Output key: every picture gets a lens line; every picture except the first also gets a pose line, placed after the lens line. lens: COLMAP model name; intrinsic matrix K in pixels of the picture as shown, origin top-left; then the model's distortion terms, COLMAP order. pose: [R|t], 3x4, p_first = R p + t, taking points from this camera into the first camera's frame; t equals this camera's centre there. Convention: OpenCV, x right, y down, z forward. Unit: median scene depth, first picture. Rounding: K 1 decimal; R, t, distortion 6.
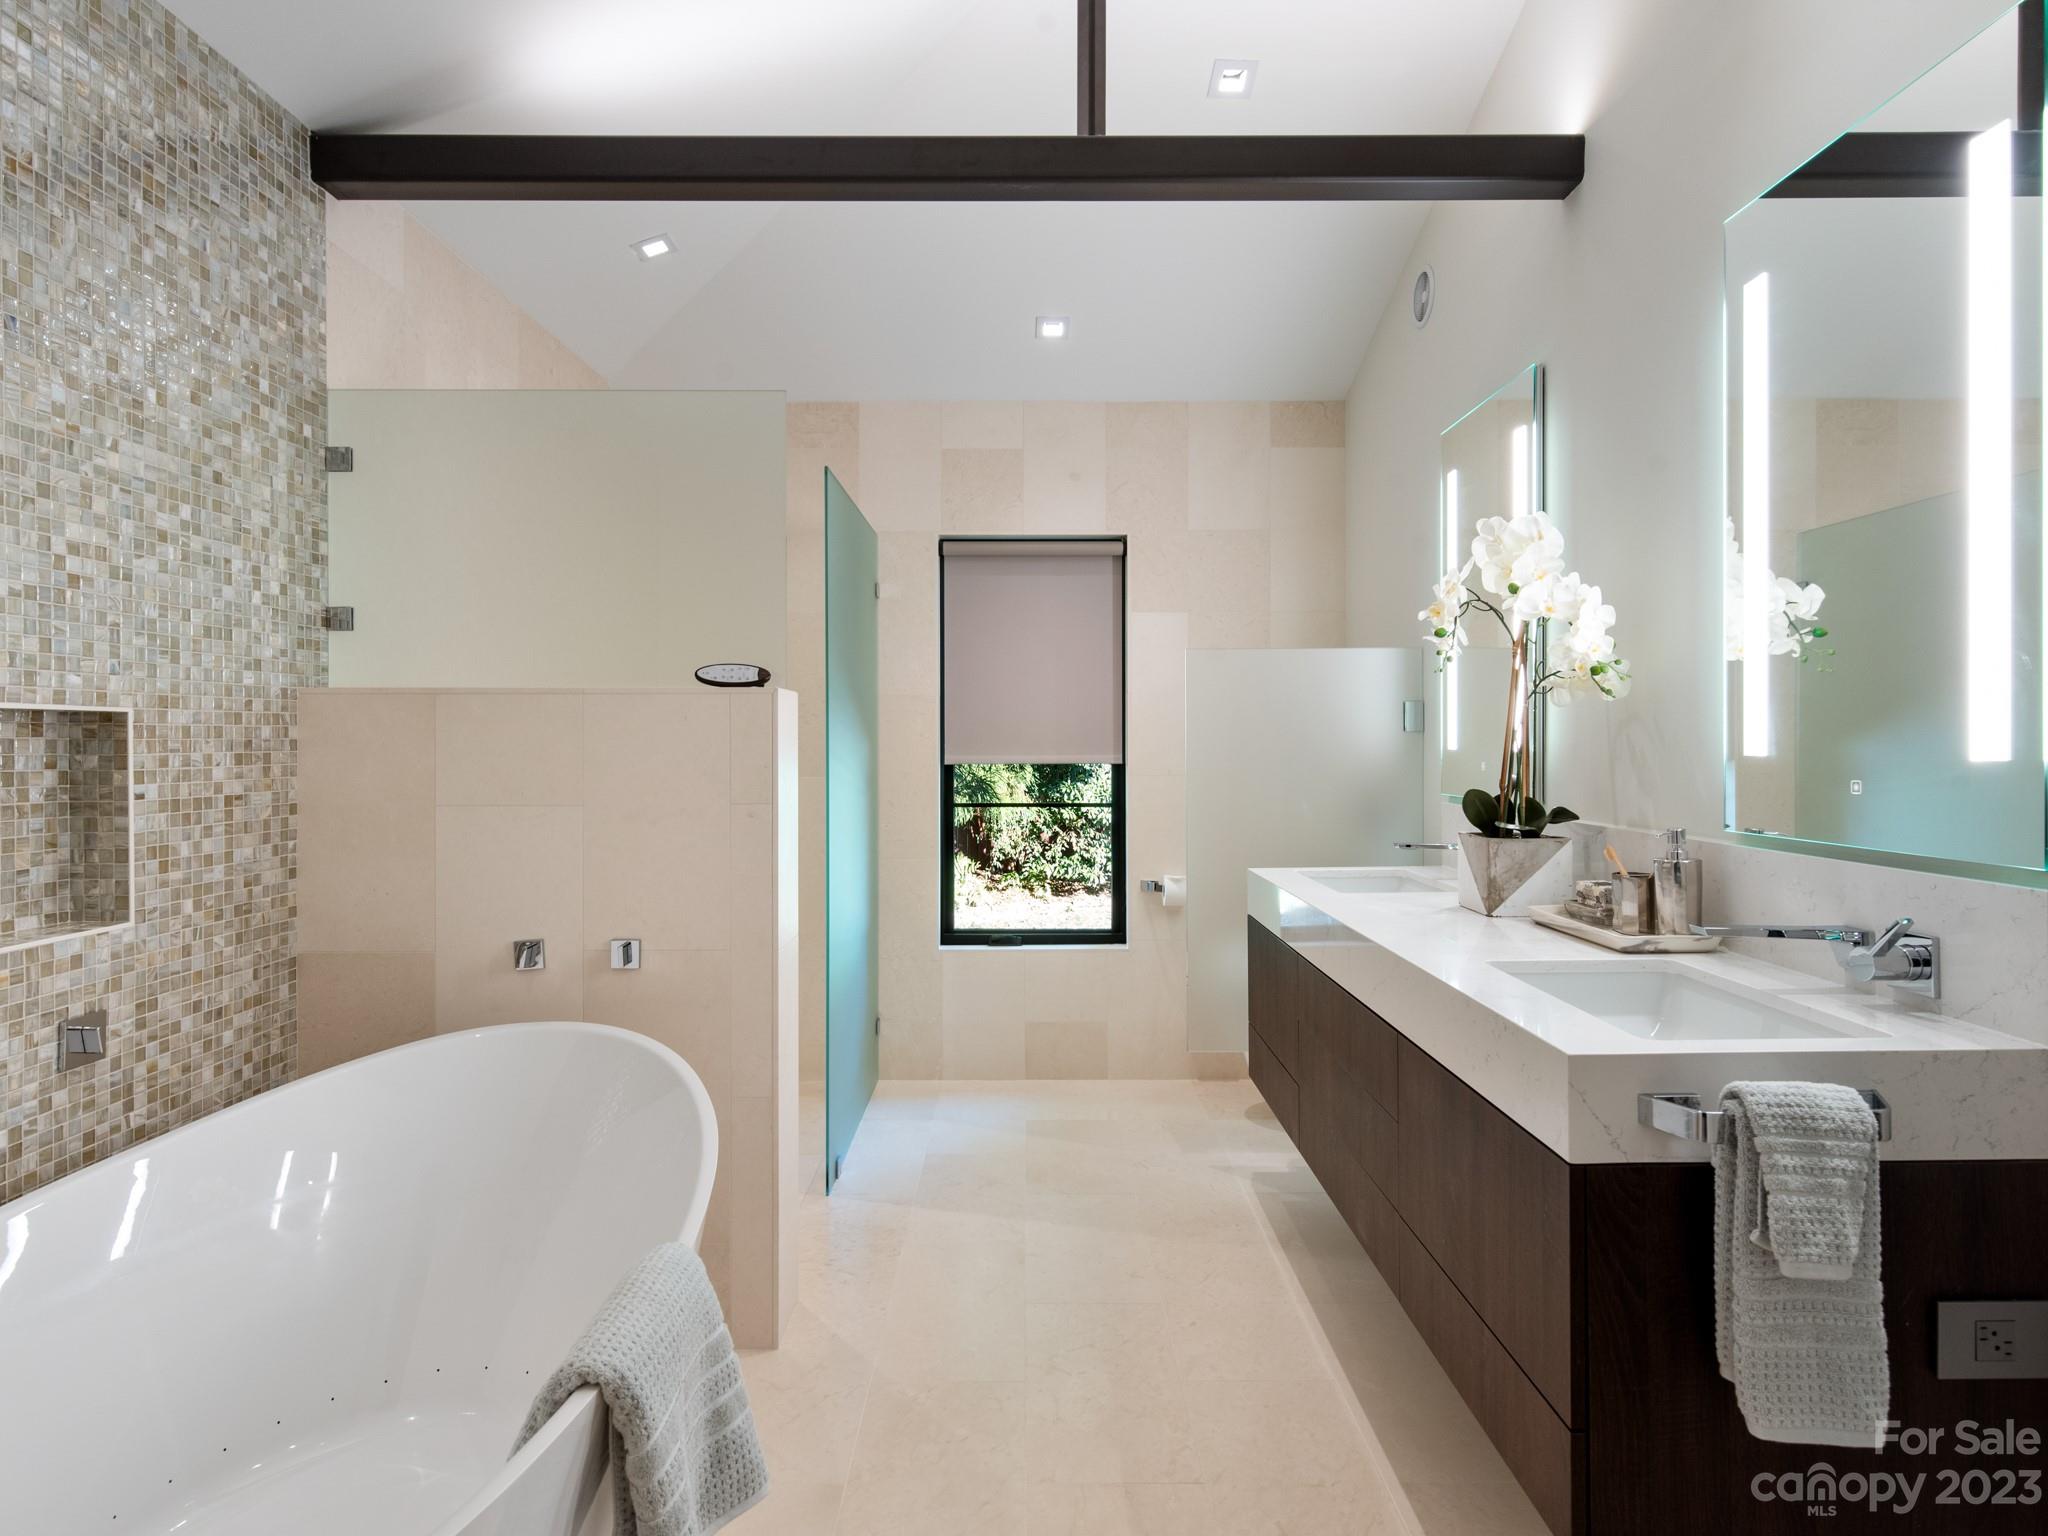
lens RADIAL K [[1107.9, 0, 1039.6], [0, 1107.9, 757.5], [0, 0, 1]] dist [-0.000388, -0.000091]
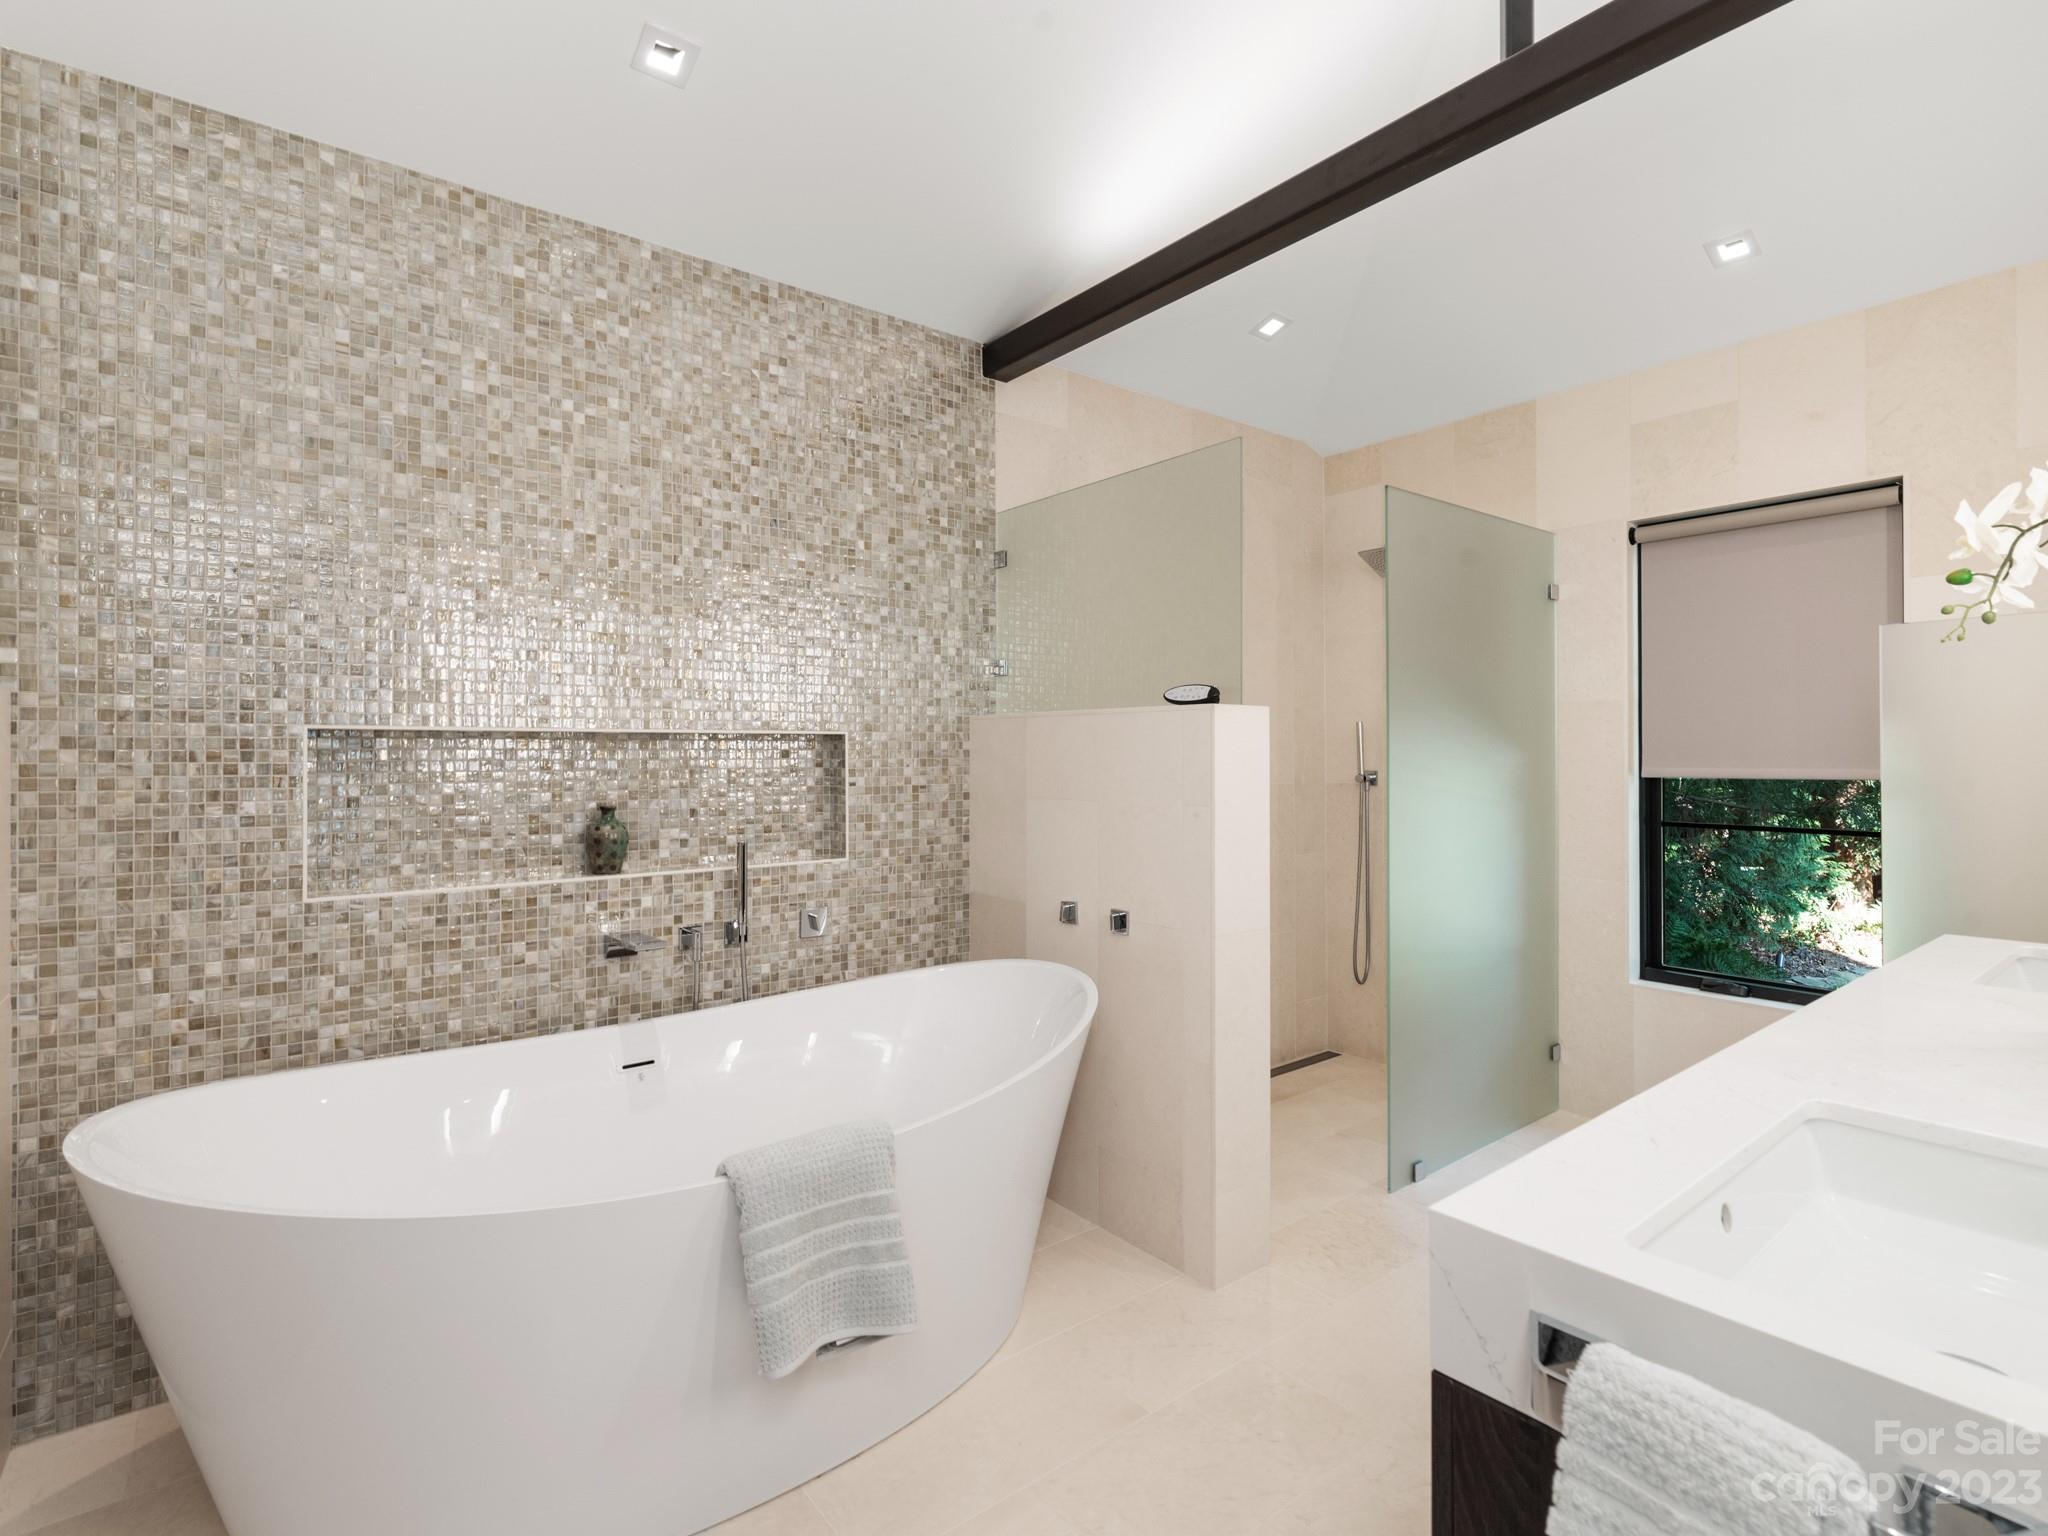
lens RADIAL K [[981.7, 0, 1040.3], [0, 981.7, 756.9], [0, 0, 1]] dist [-0.002796, 0.000978]
pose [[0.617844, 0.005307, -0.786282, 0.481026], [-0.011502, 0.999931, -0.002289, -0.005457], [0.786216, 0.010458, 0.617863, 0.270362]]
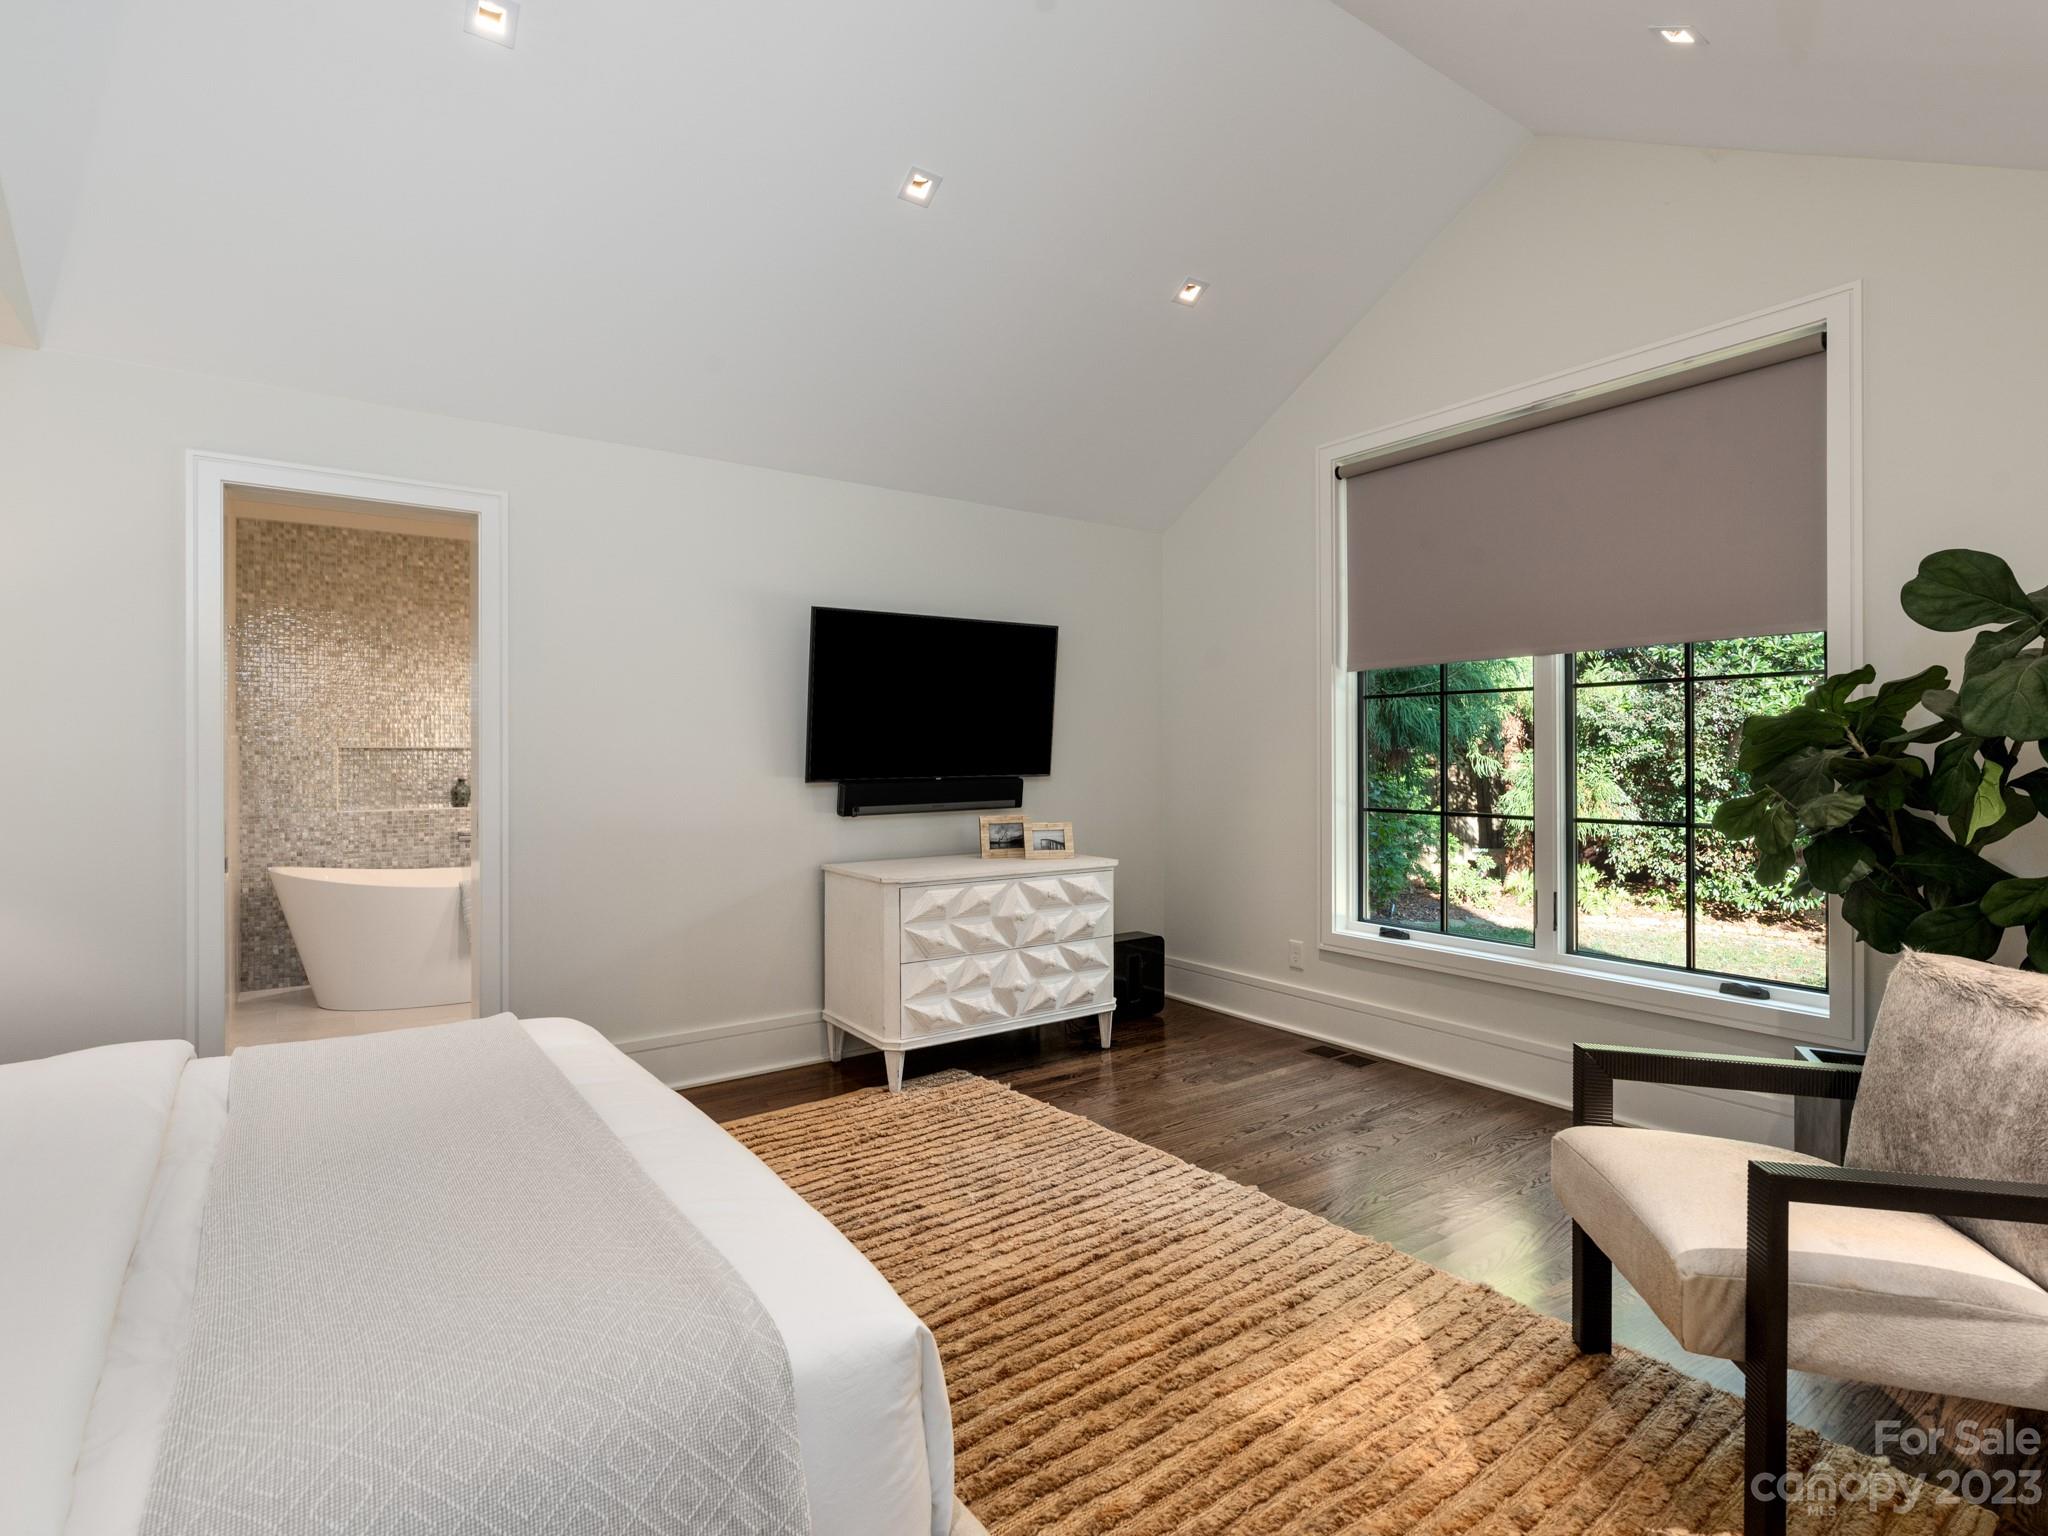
lens RADIAL K [[981.7, 0, 1027.3], [0, 981.7, 762.0], [0, 0, 1]] dist [-0.002796, 0.000978]
pose [[0.582082, 0.011682, -0.813046, 2.240953], [-0.014086, 0.999892, 0.004282, -0.023488], [0.813008, 0.008960, 0.582183, 0.271358]]
